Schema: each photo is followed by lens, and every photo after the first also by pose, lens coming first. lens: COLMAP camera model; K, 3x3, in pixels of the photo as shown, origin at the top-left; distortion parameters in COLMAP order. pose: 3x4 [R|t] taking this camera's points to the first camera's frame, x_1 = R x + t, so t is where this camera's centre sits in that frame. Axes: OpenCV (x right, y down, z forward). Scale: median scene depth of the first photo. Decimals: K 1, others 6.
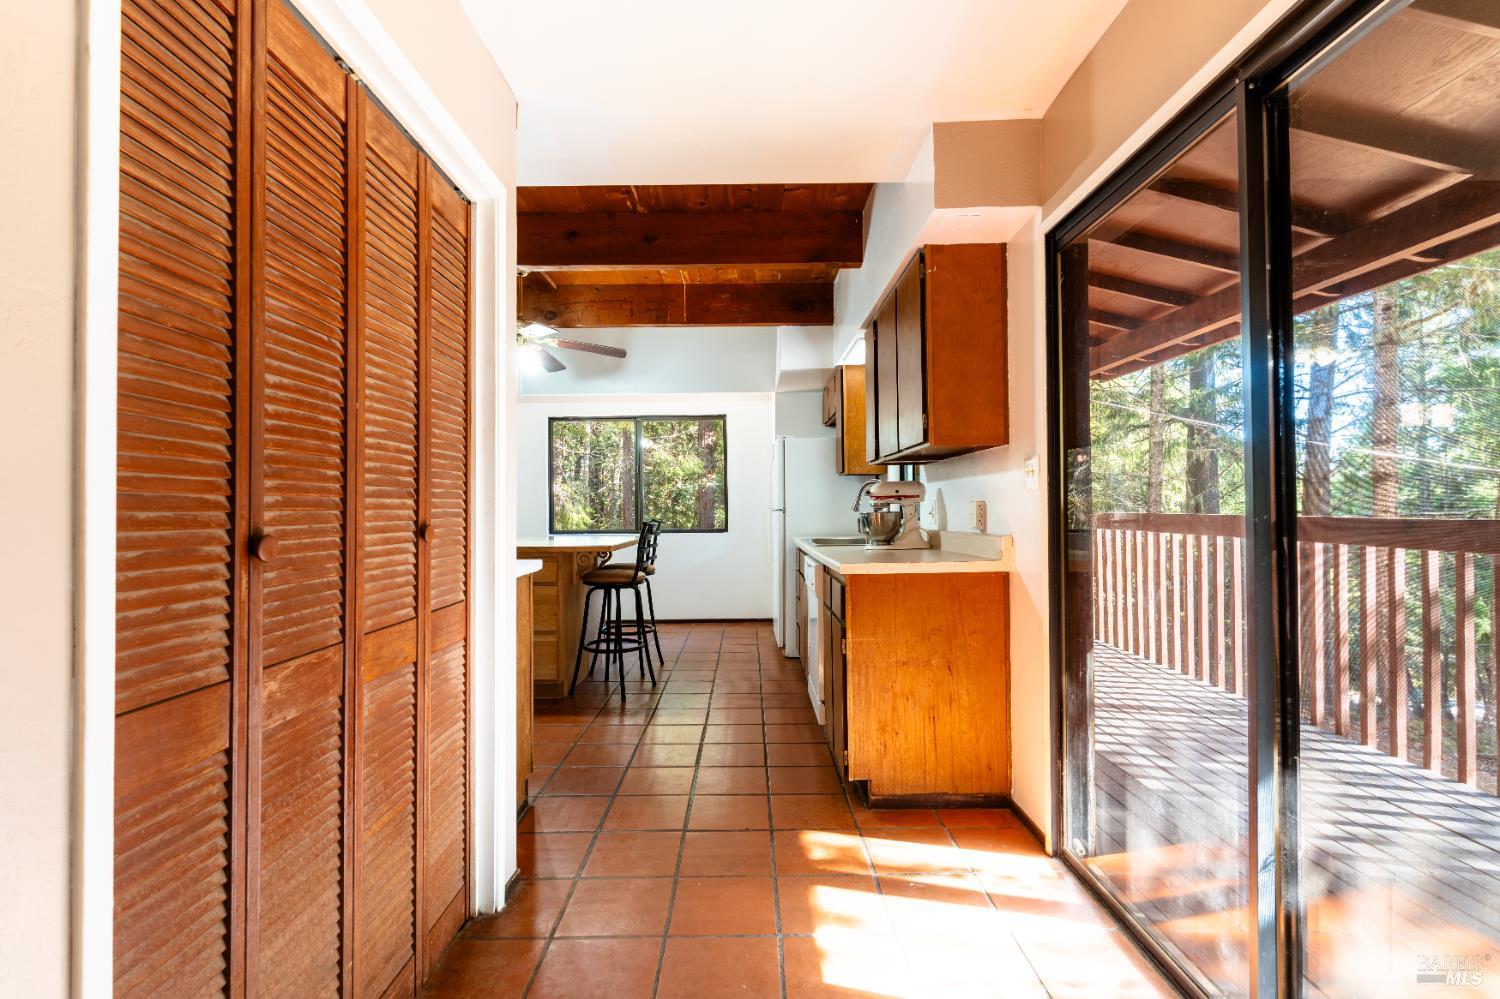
lens RADIAL K [[702.6, 0, 752.1], [0, 702.6, 498.6], [0, 0, 1]] dist [-0.001499, 0.000545]
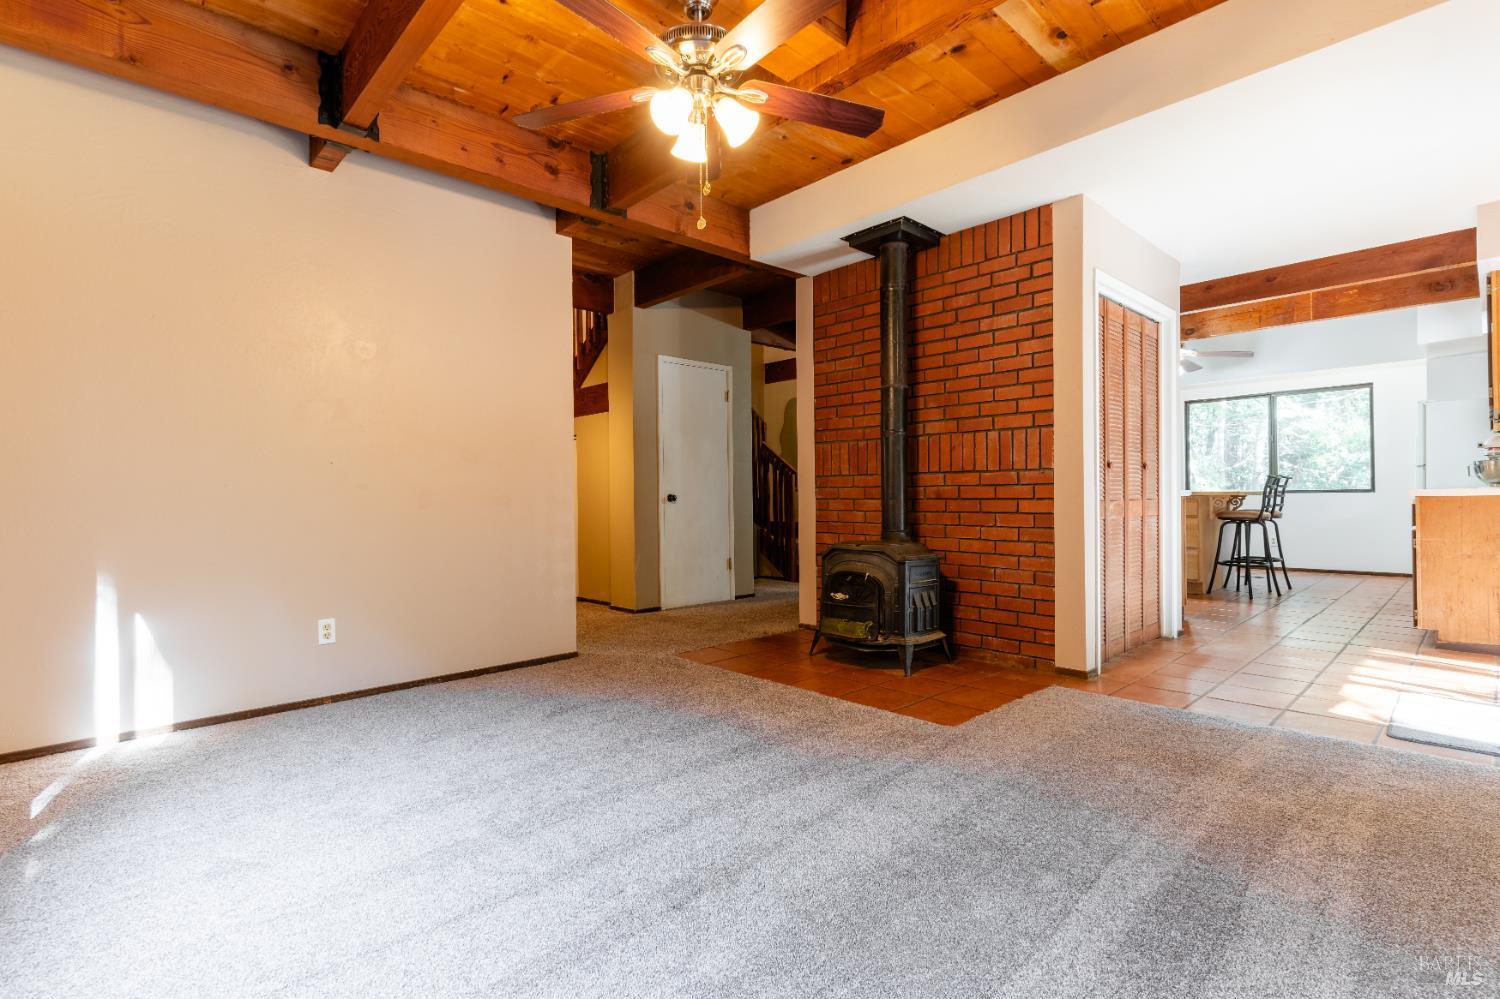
lens RADIAL K [[702.6, 0, 744.8], [0, 702.6, 496.9], [0, 0, 1]] dist [-0.001499, 0.000545]
pose [[0.676054, 0.001703, -0.736851, 0.152552], [0.015338, 0.999748, 0.016384, 0.033309], [0.736693, -0.022378, 0.675857, -0.635358]]
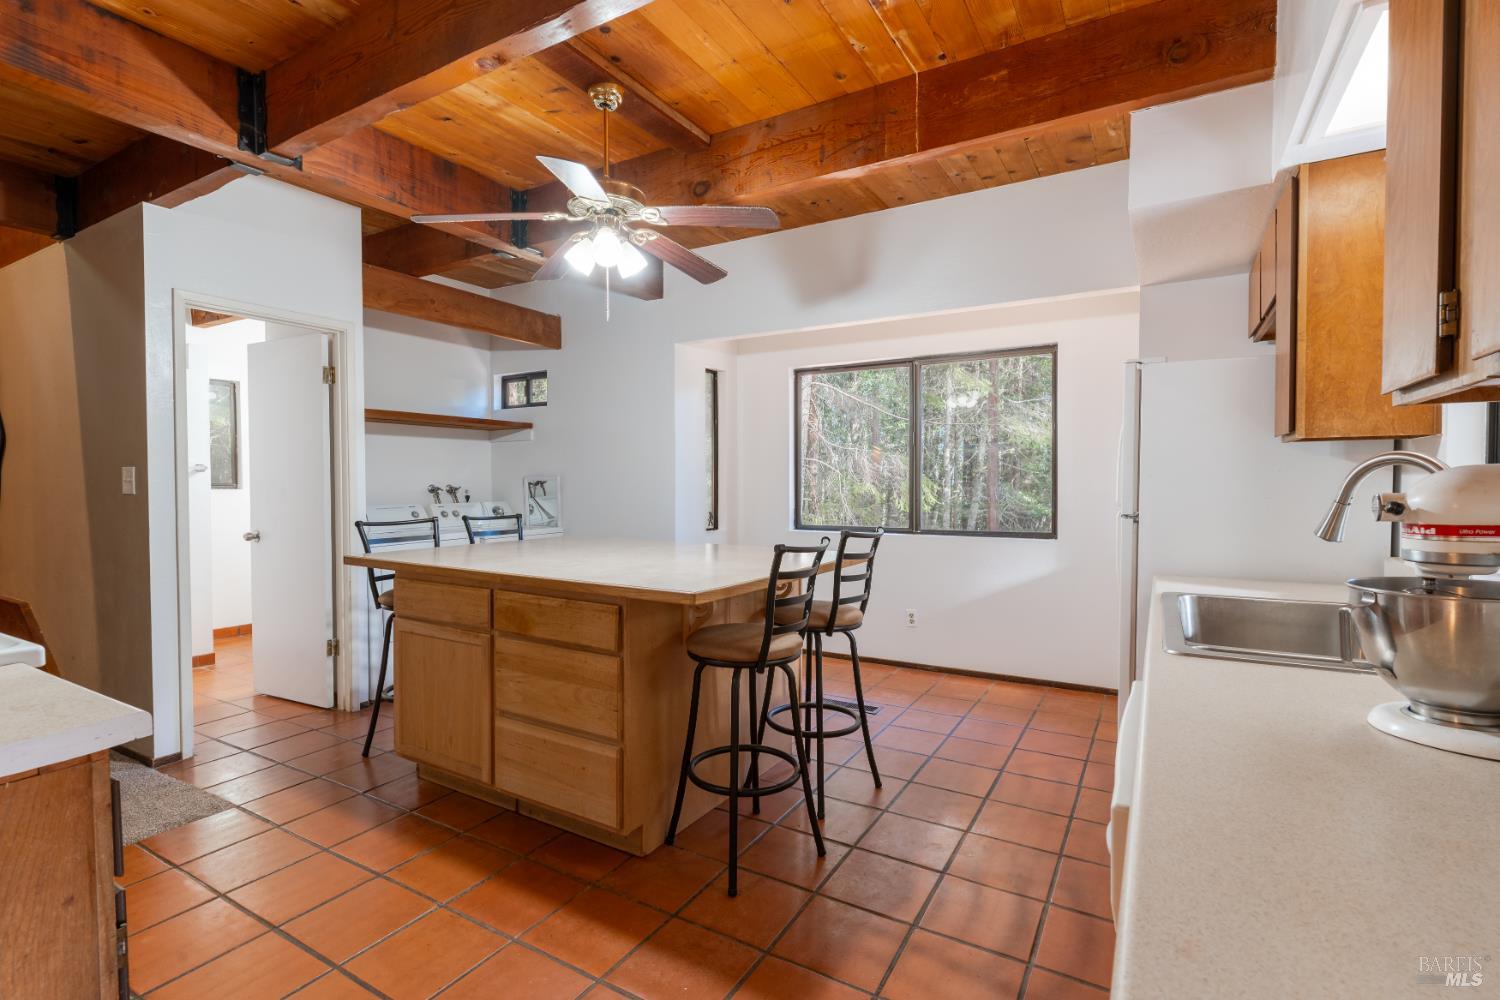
lens RADIAL K [[702.6, 0, 756.6], [0, 702.6, 501.2], [0, 0, 1]] dist [-0.001499, 0.000545]
pose [[0.860894, 0.020578, -0.508368, 0.072884], [0.001901, 0.999045, 0.043659, -0.017035], [0.508781, -0.038552, 0.860032, 0.508877]]
